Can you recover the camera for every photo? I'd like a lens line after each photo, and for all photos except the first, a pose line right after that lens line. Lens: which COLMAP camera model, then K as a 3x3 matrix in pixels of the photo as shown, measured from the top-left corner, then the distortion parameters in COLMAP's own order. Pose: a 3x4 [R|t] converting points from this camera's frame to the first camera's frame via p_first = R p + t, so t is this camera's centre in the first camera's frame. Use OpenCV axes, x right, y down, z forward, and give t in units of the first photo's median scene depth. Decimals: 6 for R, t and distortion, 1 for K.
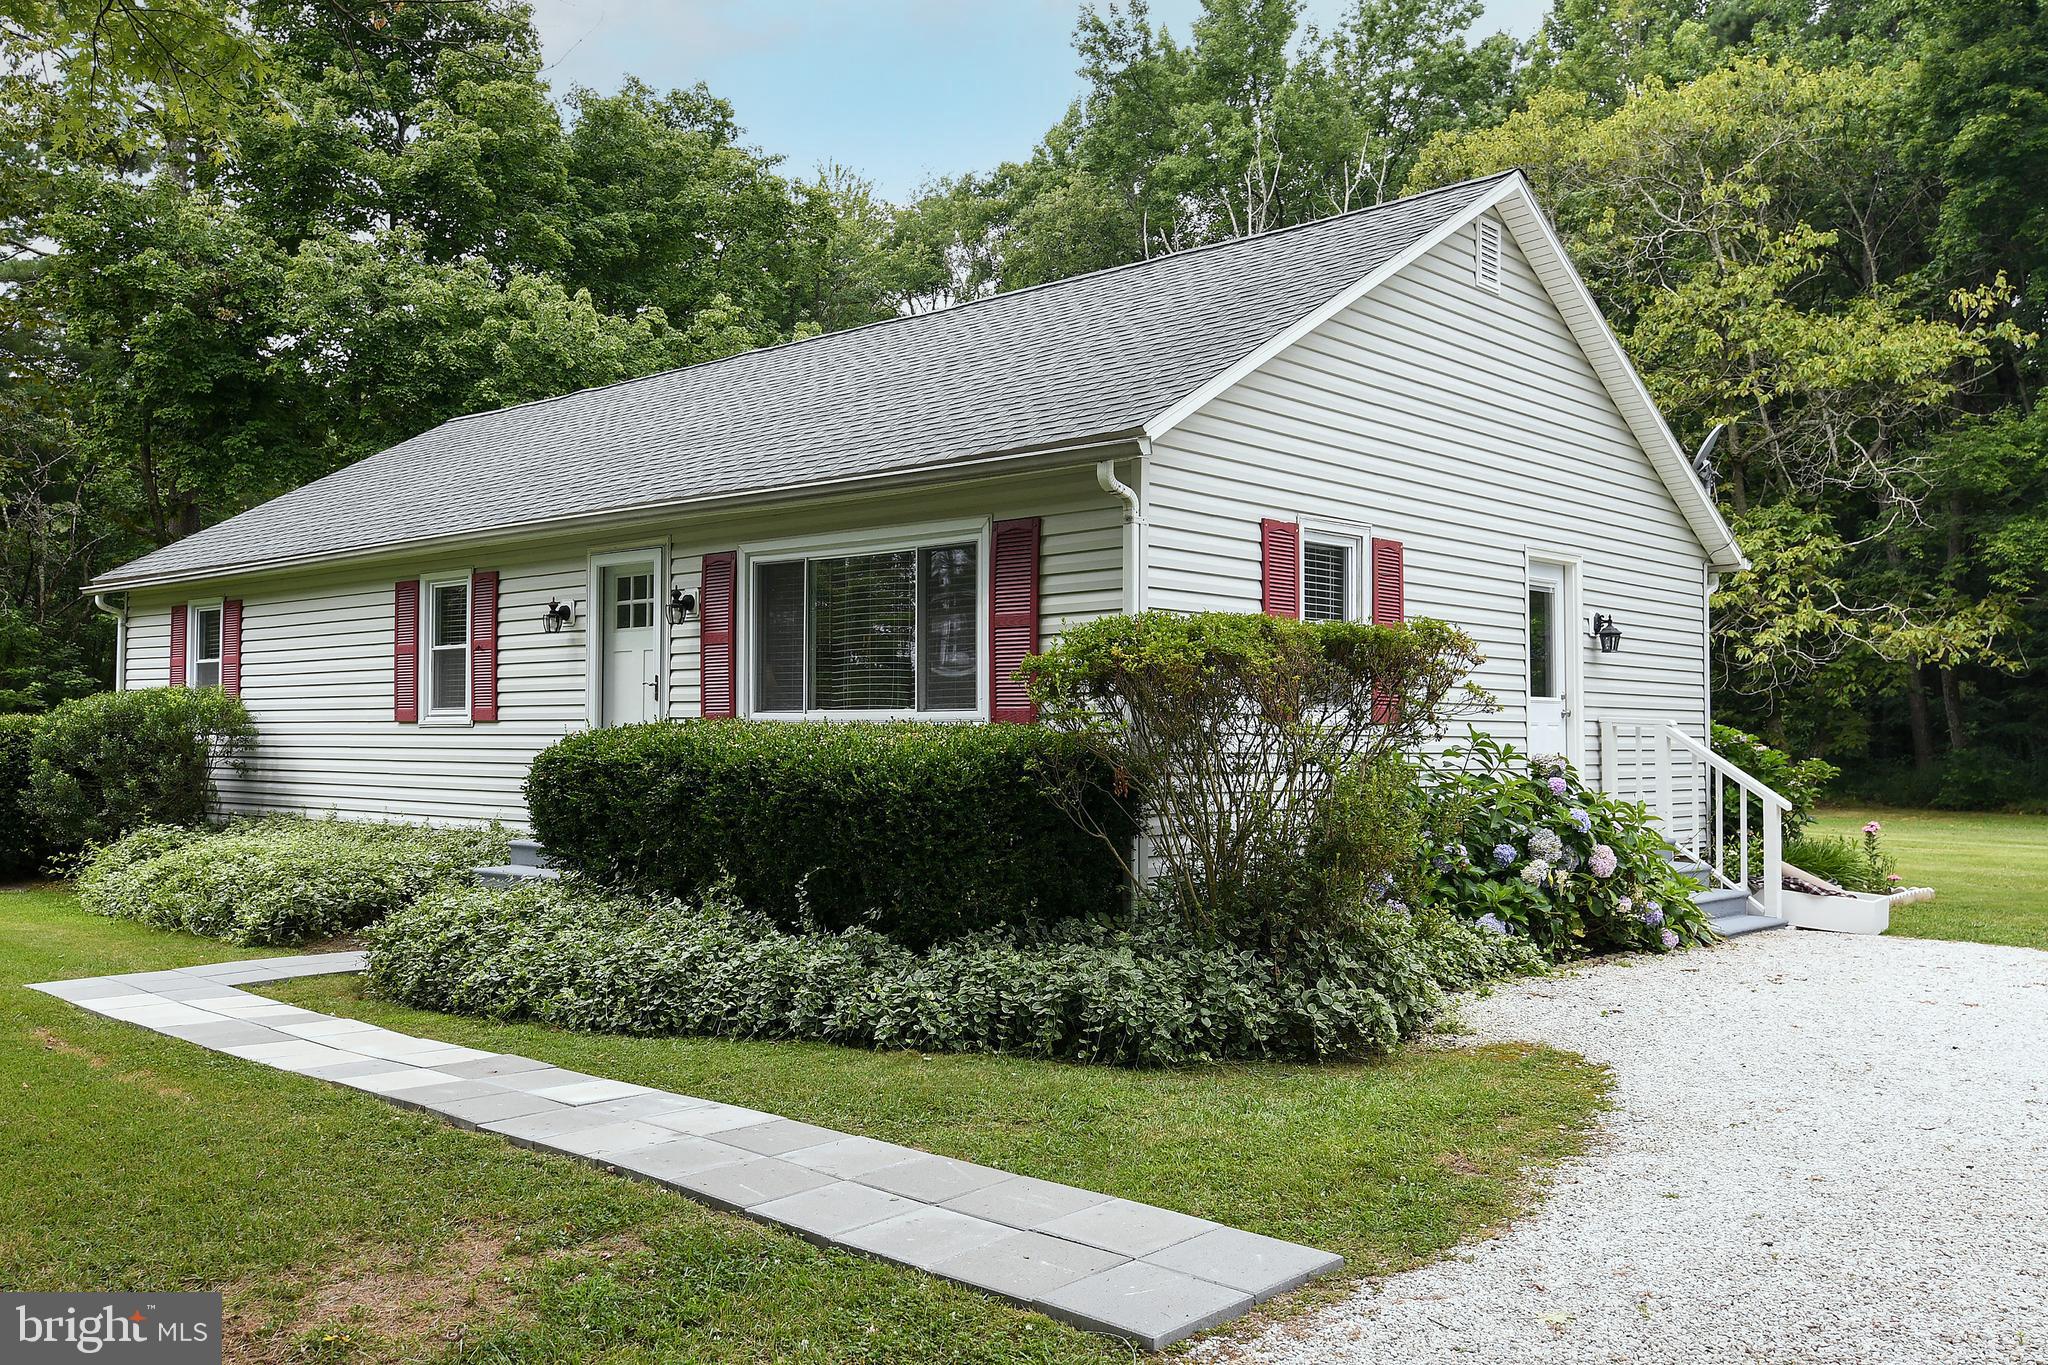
lens RADIAL K [[1719.6, 0, 1020.9], [0, 1719.6, 683.3], [0, 0, 1]] dist [0.074357, -0.009495]
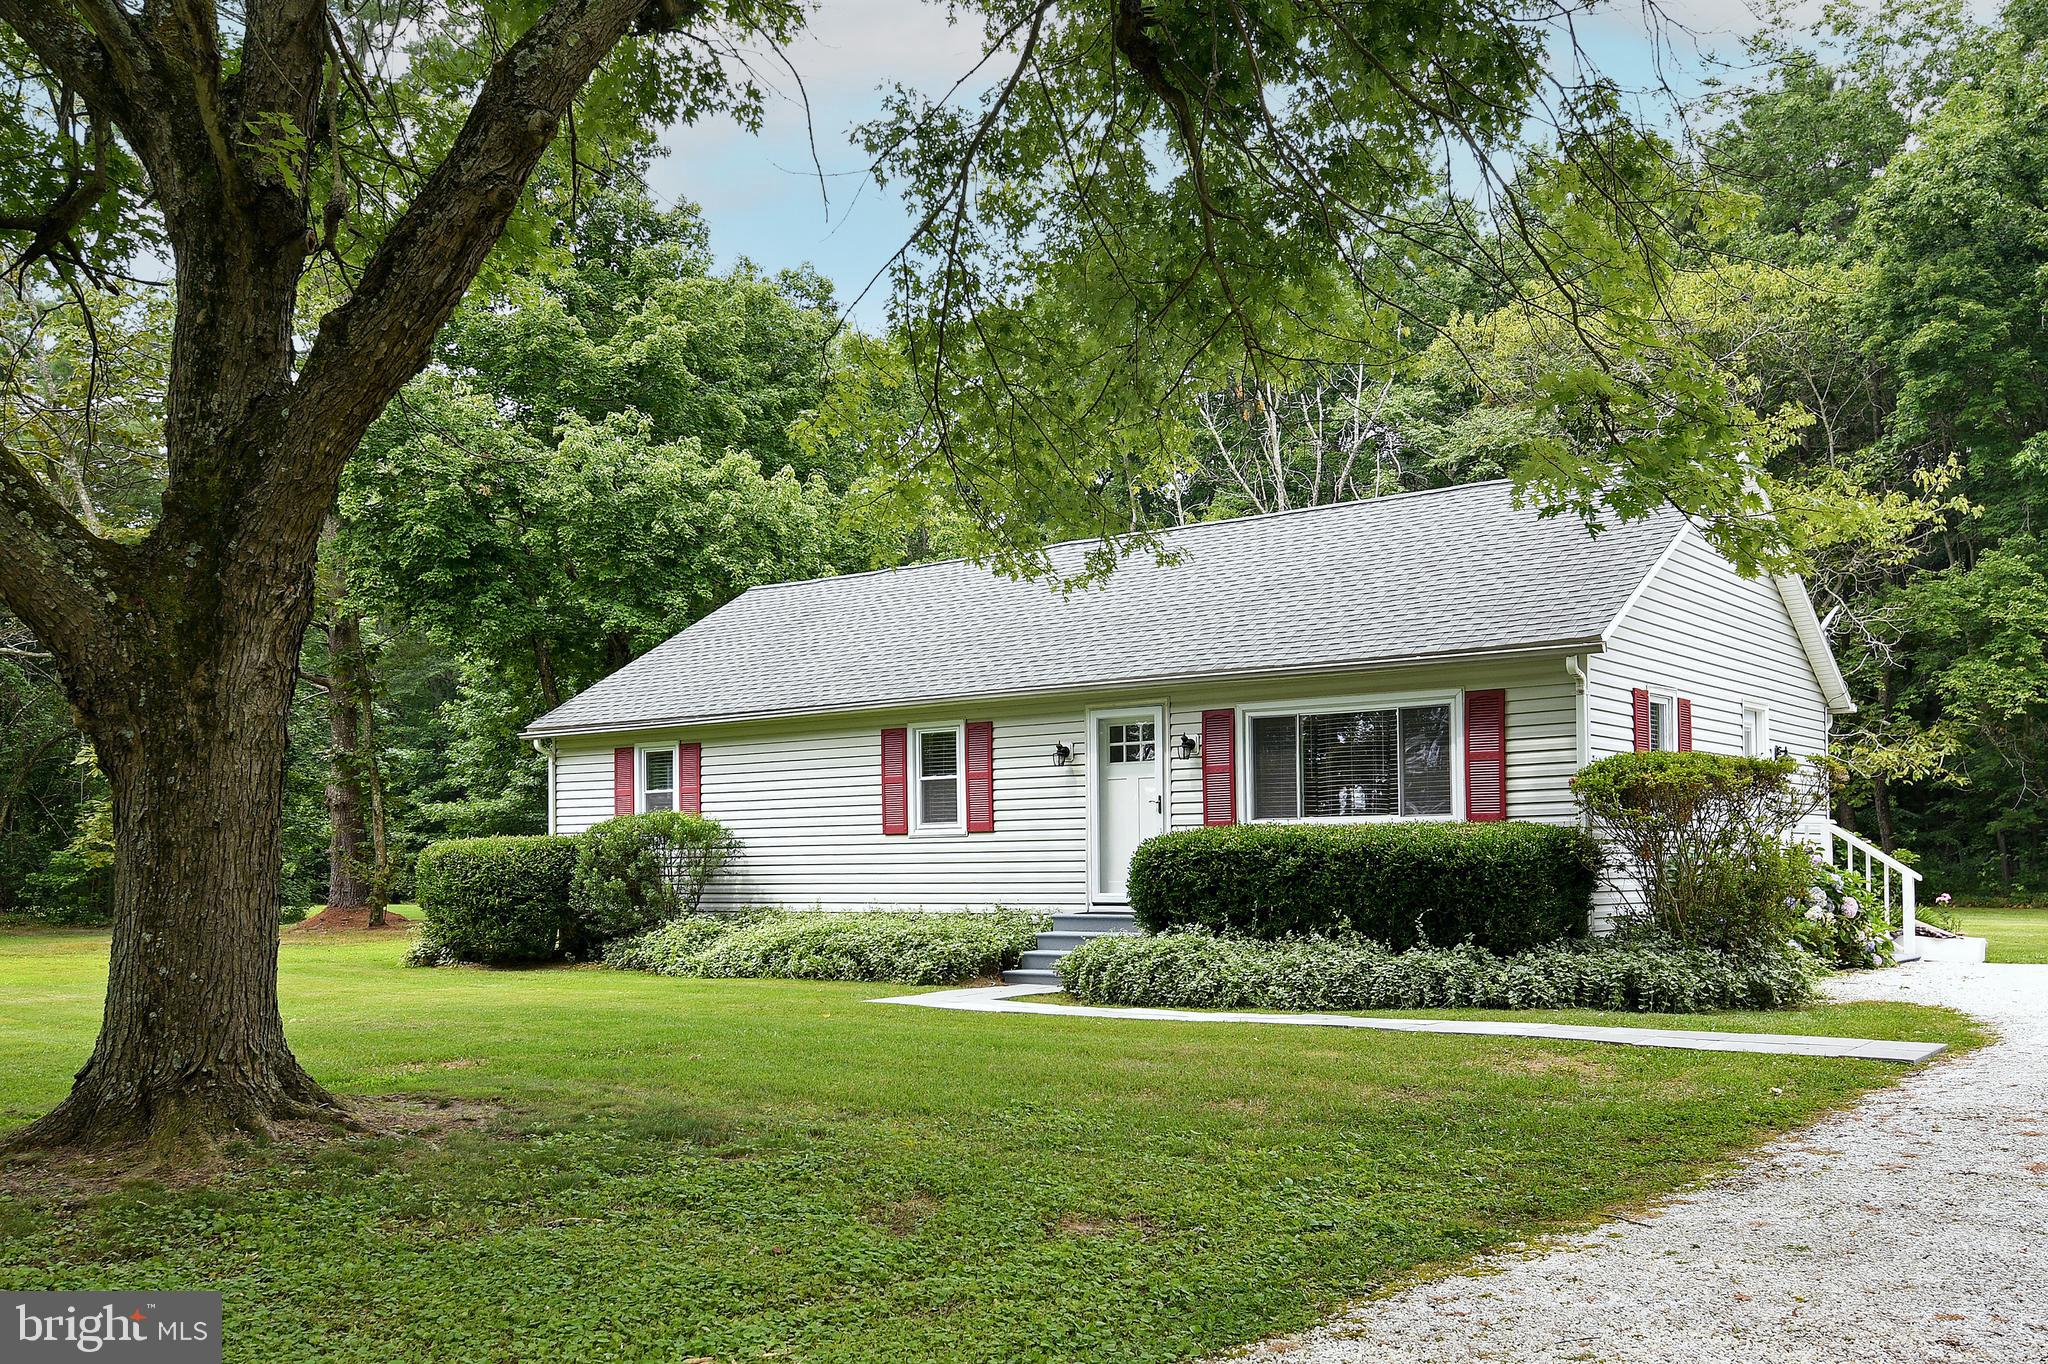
lens RADIAL K [[1803.6, 0, 1026.6], [0, 1803.6, 826.7], [0, 0, 1]] dist [0.065045, 0.022502]
pose [[0.995871, -0.011998, 0.089978, -0.398039], [0.011213, 0.999895, 0.009220, 0.005106], [-0.090079, -0.008173, 0.995901, -0.411415]]
